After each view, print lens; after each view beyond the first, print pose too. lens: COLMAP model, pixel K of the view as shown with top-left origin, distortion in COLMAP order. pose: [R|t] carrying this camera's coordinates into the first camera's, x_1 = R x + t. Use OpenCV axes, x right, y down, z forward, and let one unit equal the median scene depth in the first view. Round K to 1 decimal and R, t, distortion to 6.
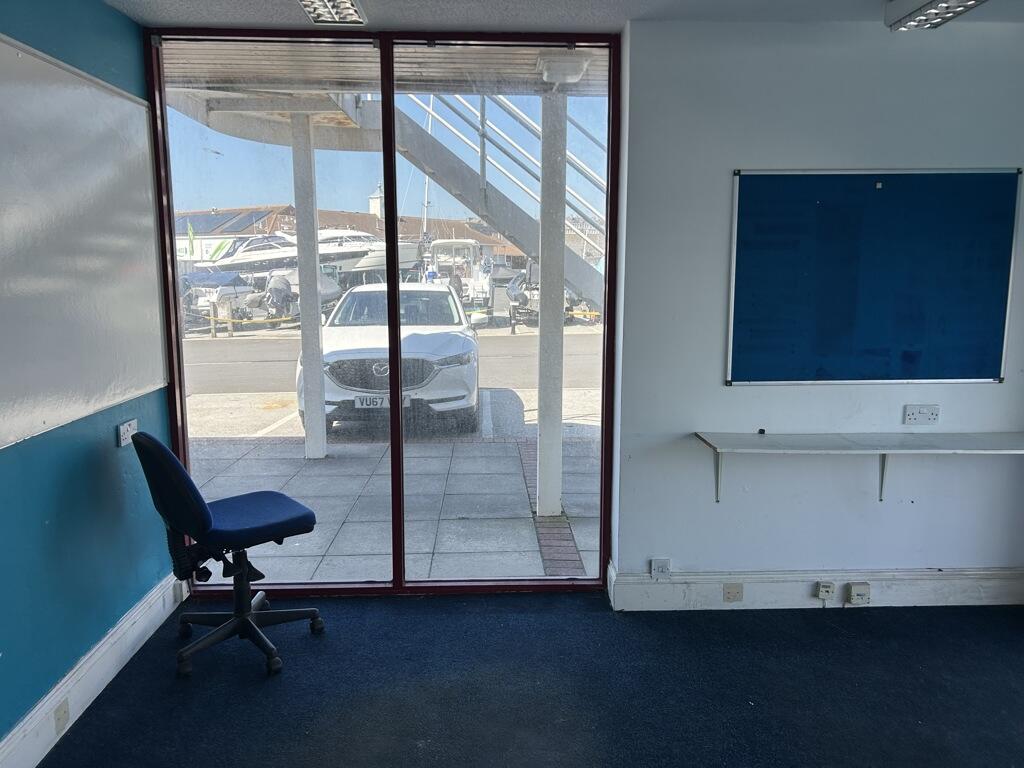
lens RADIAL K [[785.6, 0, 513.6], [0, 785.6, 385.2], [0, 0, 1]] dist [0.065573, -0.009023]
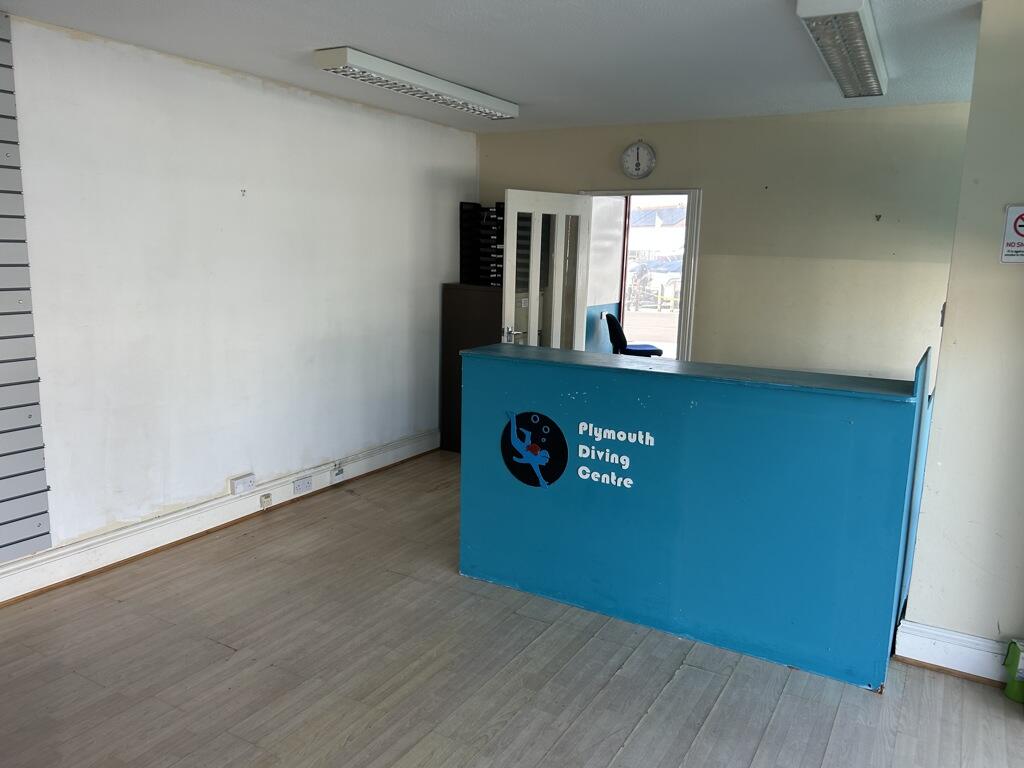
lens RADIAL K [[785.6, 0, 510.8], [0, 785.6, 384.2], [0, 0, 1]] dist [0.065573, -0.009023]
pose [[0.846400, 0.116568, -0.519634, 0.708805], [-0.112003, 0.992890, 0.040298, 0.239527], [0.520637, 0.024092, 0.853438, -1.538440]]
